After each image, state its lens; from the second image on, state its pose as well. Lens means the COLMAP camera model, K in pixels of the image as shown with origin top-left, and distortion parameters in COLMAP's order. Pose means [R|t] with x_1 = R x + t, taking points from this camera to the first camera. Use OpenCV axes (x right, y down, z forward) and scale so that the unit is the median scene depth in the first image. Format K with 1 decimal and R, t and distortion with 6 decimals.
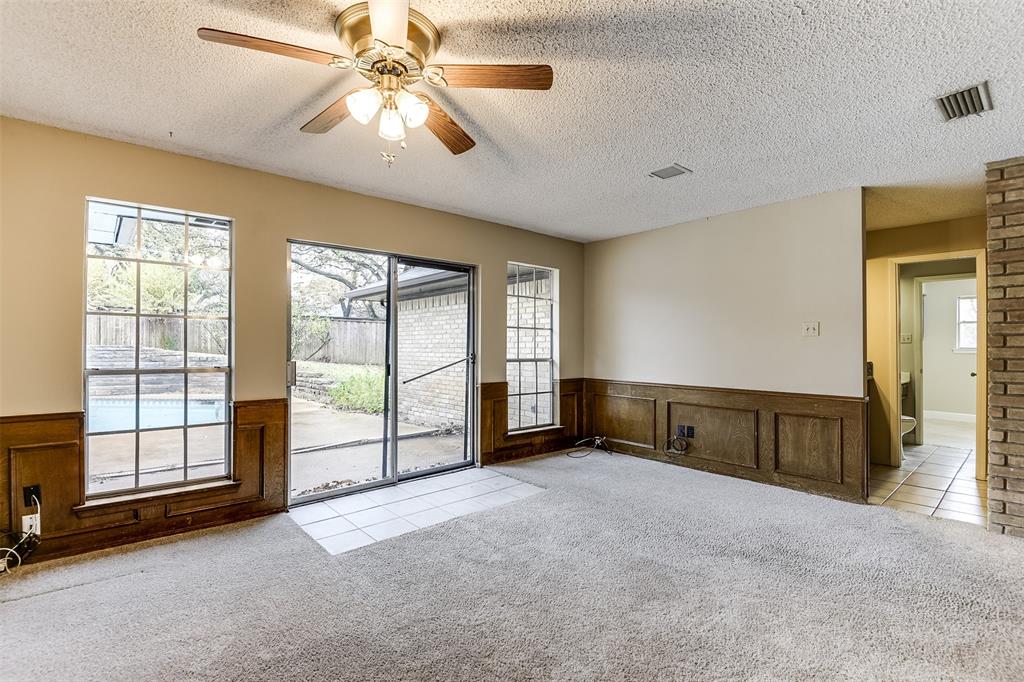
lens RADIAL K [[478.2, 0, 512.8], [0, 478.2, 351.7], [0, 0, 1]] dist [-0.035081, -0.000131]
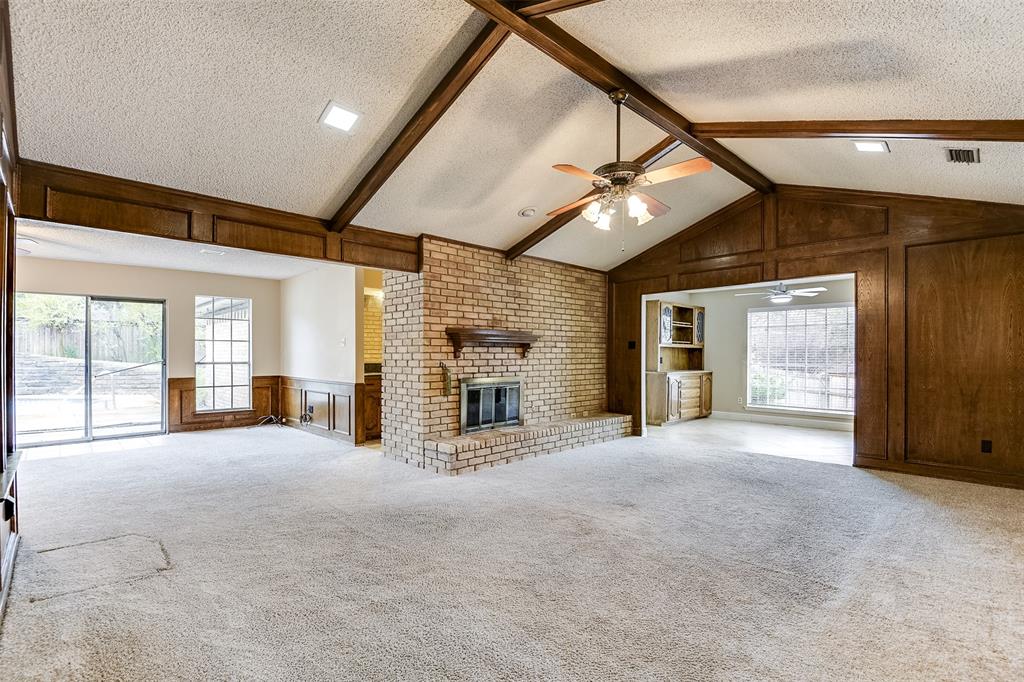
lens RADIAL K [[478.2, 0, 512.8], [0, 478.2, 351.7], [0, 0, 1]] dist [-0.035081, -0.000131]
pose [[0.998026, -0.003570, 0.062694, 0.818424], [0.004355, 0.999914, -0.012403, 0.005358], [-0.062645, 0.012652, 0.997956, -0.481538]]
